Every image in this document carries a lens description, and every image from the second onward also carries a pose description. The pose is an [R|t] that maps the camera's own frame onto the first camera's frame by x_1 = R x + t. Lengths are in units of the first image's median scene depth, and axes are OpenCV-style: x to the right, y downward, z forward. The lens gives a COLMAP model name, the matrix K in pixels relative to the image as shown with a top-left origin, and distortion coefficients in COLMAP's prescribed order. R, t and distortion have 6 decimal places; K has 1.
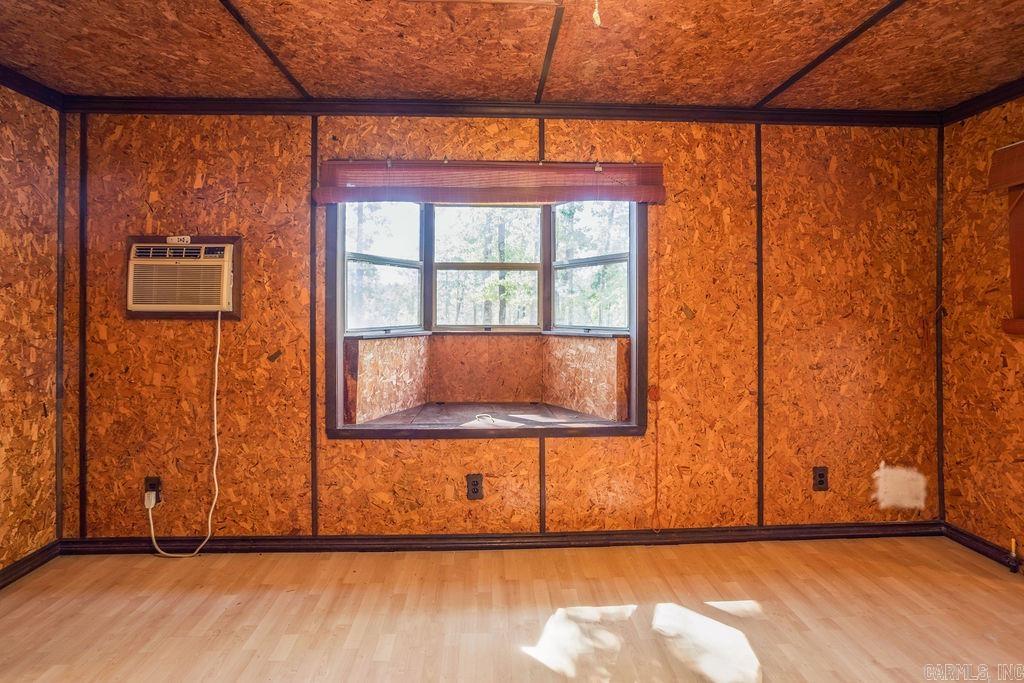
lens RADIAL K [[533.7, 0, 504.5], [0, 533.7, 305.4], [0, 0, 1]] dist [-0.054824, 0.026295]
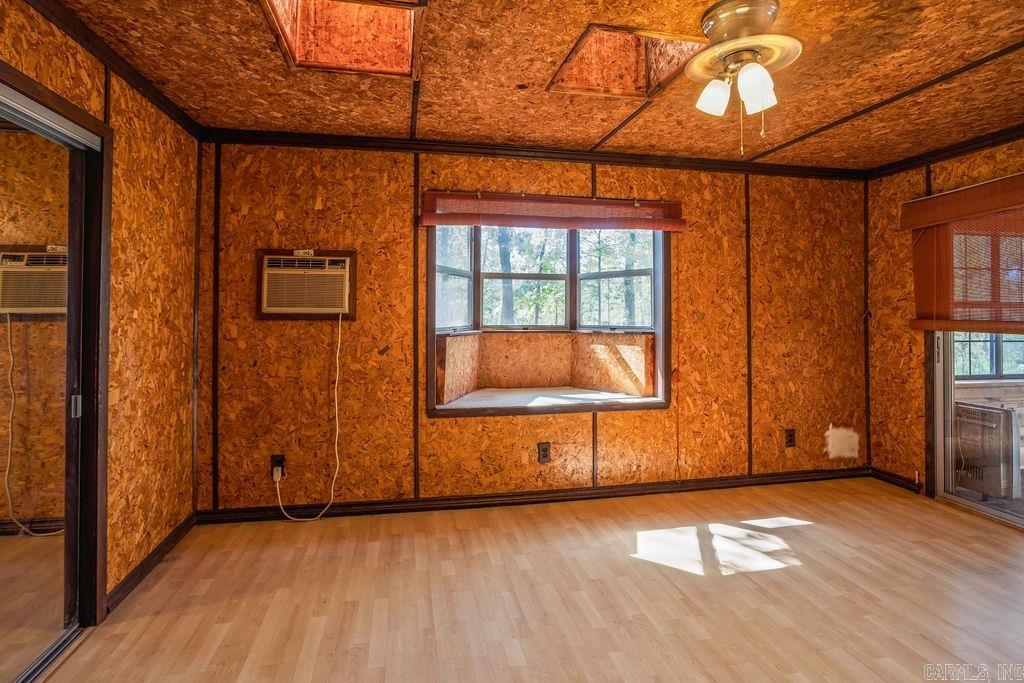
lens RADIAL K [[536.9, 0, 510.1], [0, 536.9, 299.9], [0, 0, 1]] dist [-0.067738, 0.036877]
pose [[0.988441, 0.005344, 0.151509, -0.324215], [-0.002879, 0.999860, -0.016486, -0.000313], [-0.151576, 0.015859, 0.988318, -0.243831]]
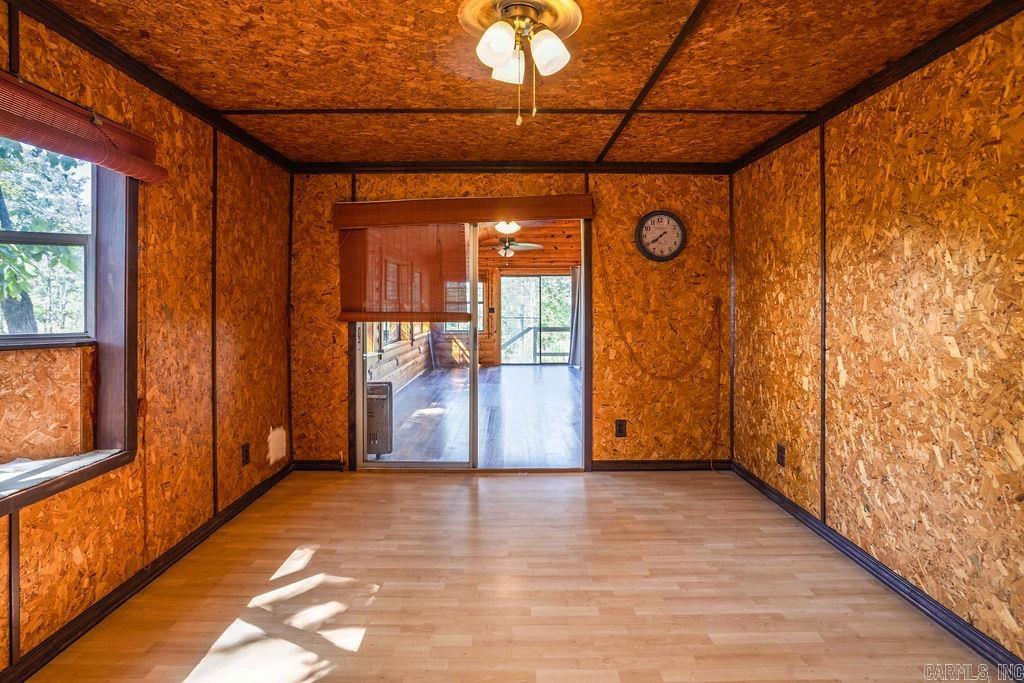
lens RADIAL K [[516.3, 0, 508.7], [0, 516.3, 301.7], [0, 0, 1]] dist [-0.059629, 0.030405]
pose [[0.037831, 0.002980, 0.999280, -0.499890], [-0.004074, 0.999988, -0.002828, -0.002968], [-0.999276, -0.003964, 0.037843, 0.388381]]
